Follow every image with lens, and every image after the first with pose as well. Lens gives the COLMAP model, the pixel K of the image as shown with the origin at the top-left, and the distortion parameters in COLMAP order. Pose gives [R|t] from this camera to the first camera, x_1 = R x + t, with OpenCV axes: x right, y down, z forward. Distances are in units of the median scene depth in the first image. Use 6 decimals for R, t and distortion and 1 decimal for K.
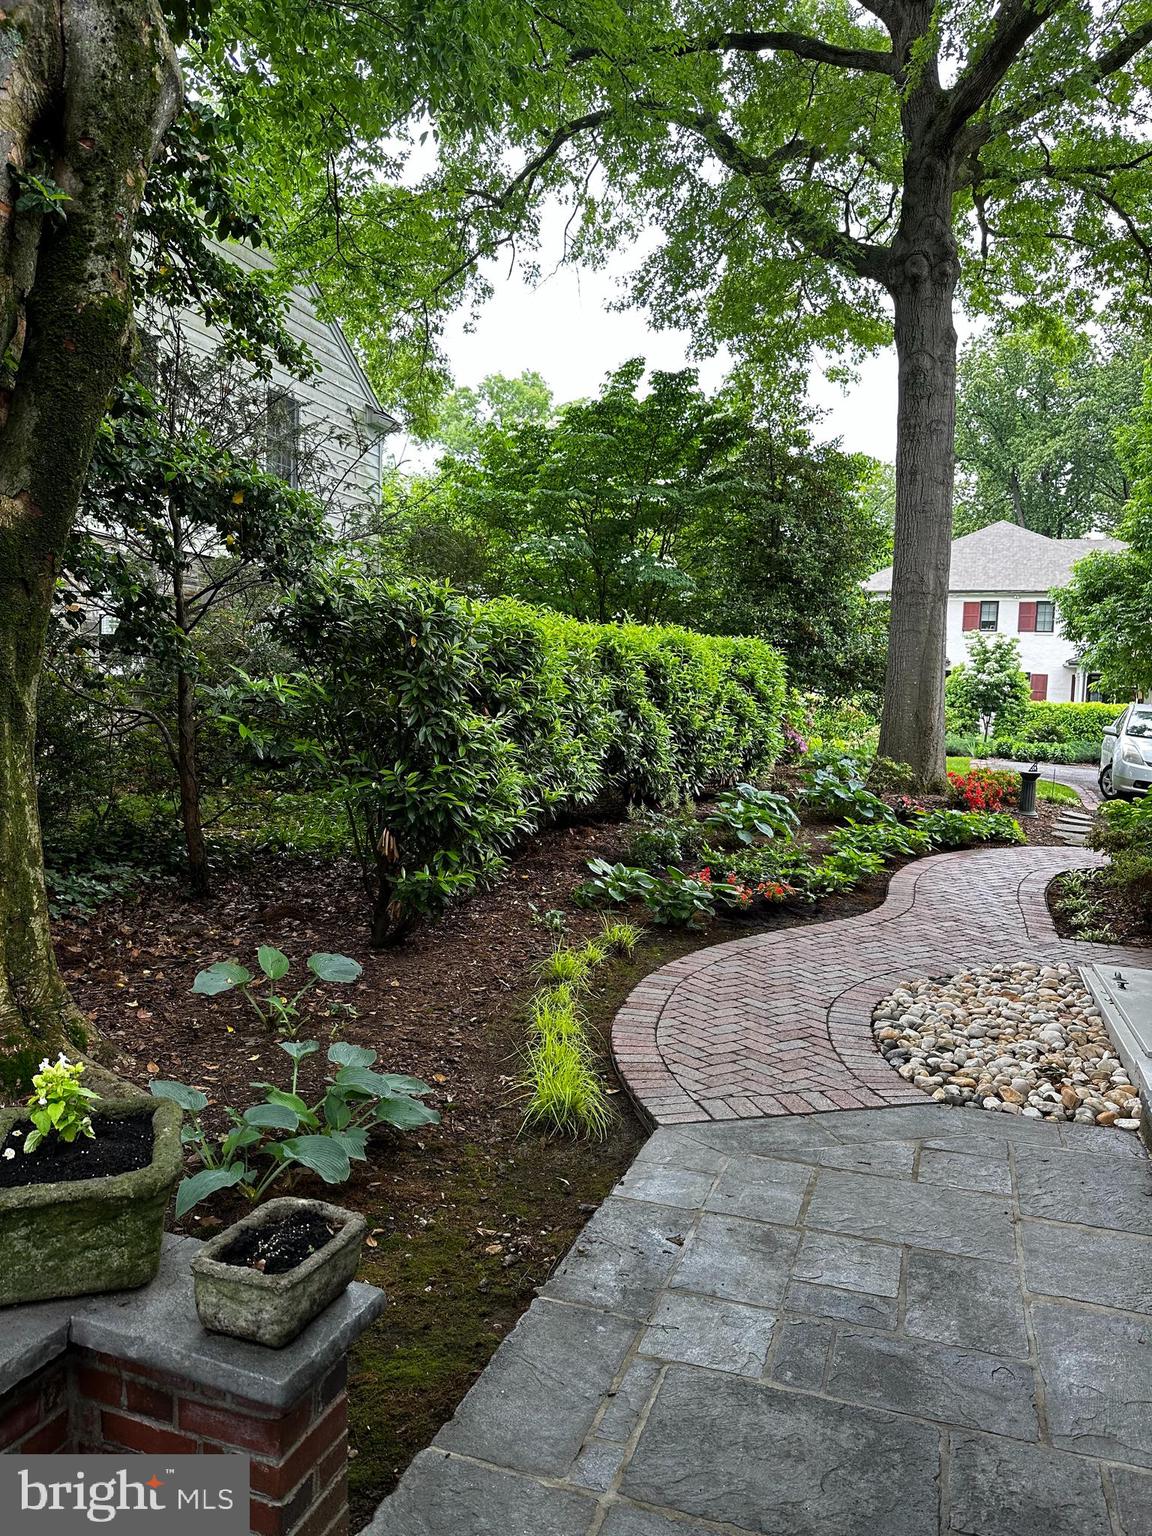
lens RADIAL K [[1061.8, 0, 576.0], [0, 1061.8, 768.0], [0, 0, 1]] dist [0.050139, -0.081085]
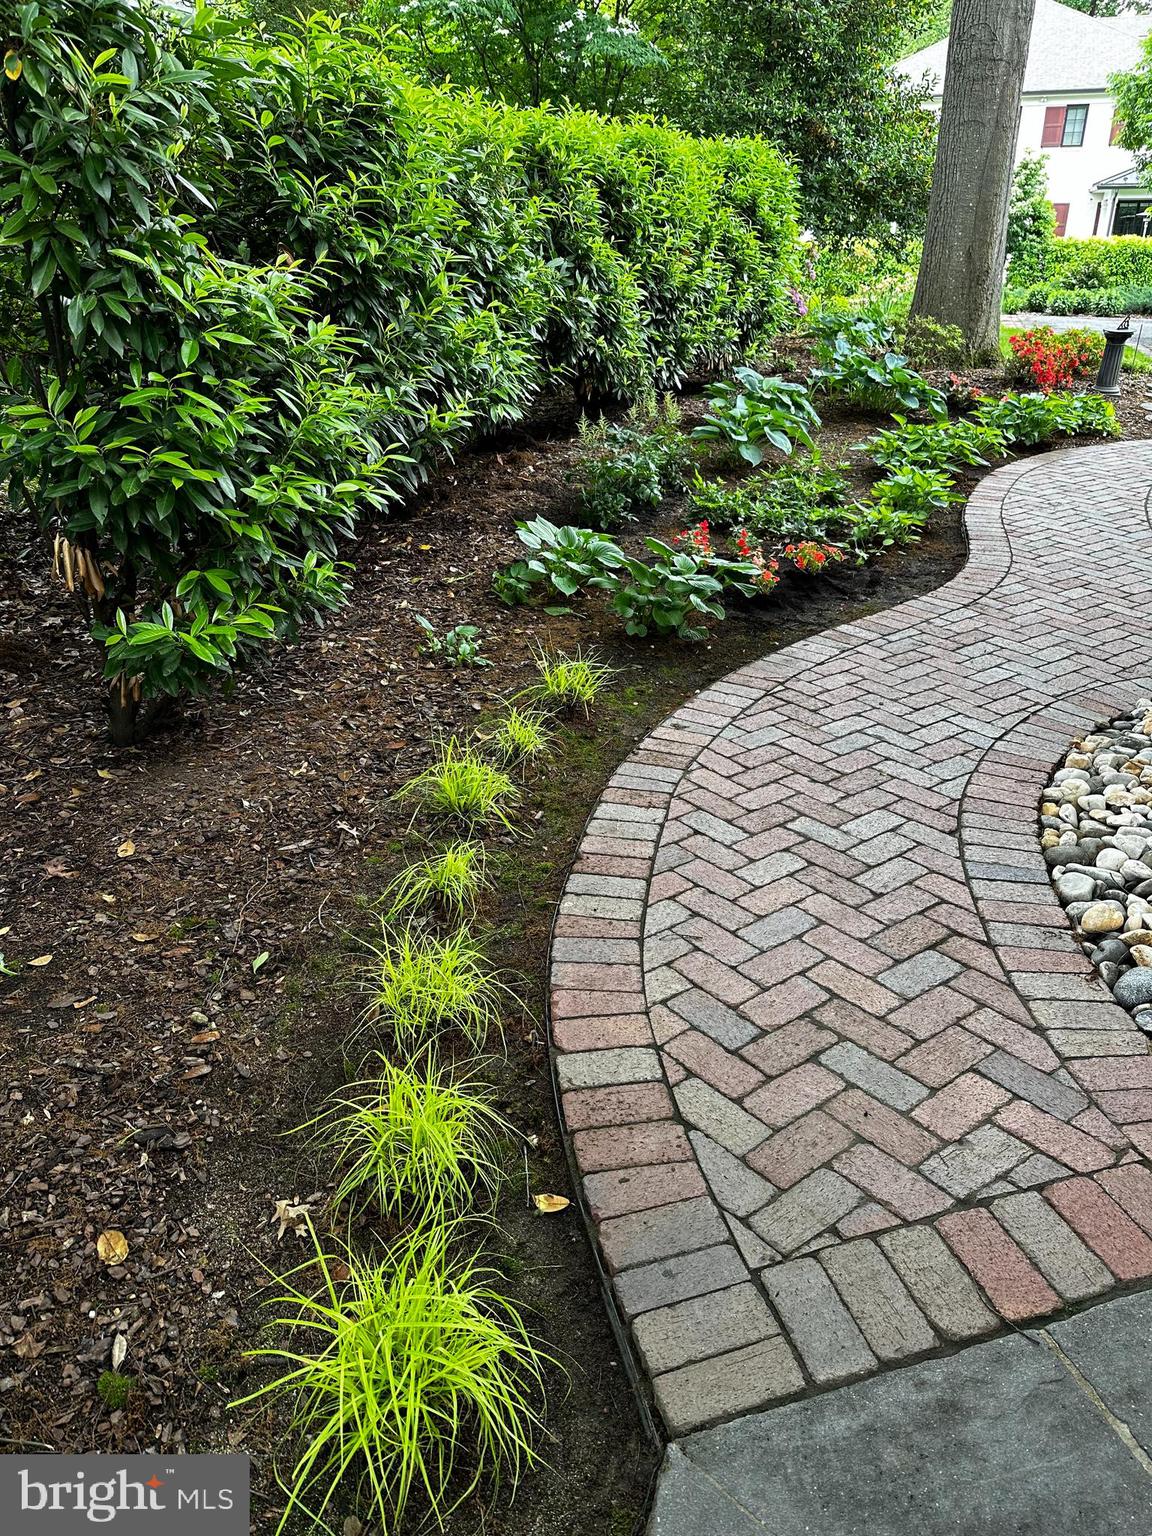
lens RADIAL K [[1061.8, 0, 576.0], [0, 1061.8, 768.0], [0, 0, 1]] dist [0.050139, -0.081085]
pose [[0.998249, -0.054875, 0.022096, 0.018897], [0.042820, 0.927993, 0.370130, -0.007199], [-0.040816, -0.368535, 0.928717, 0.282860]]
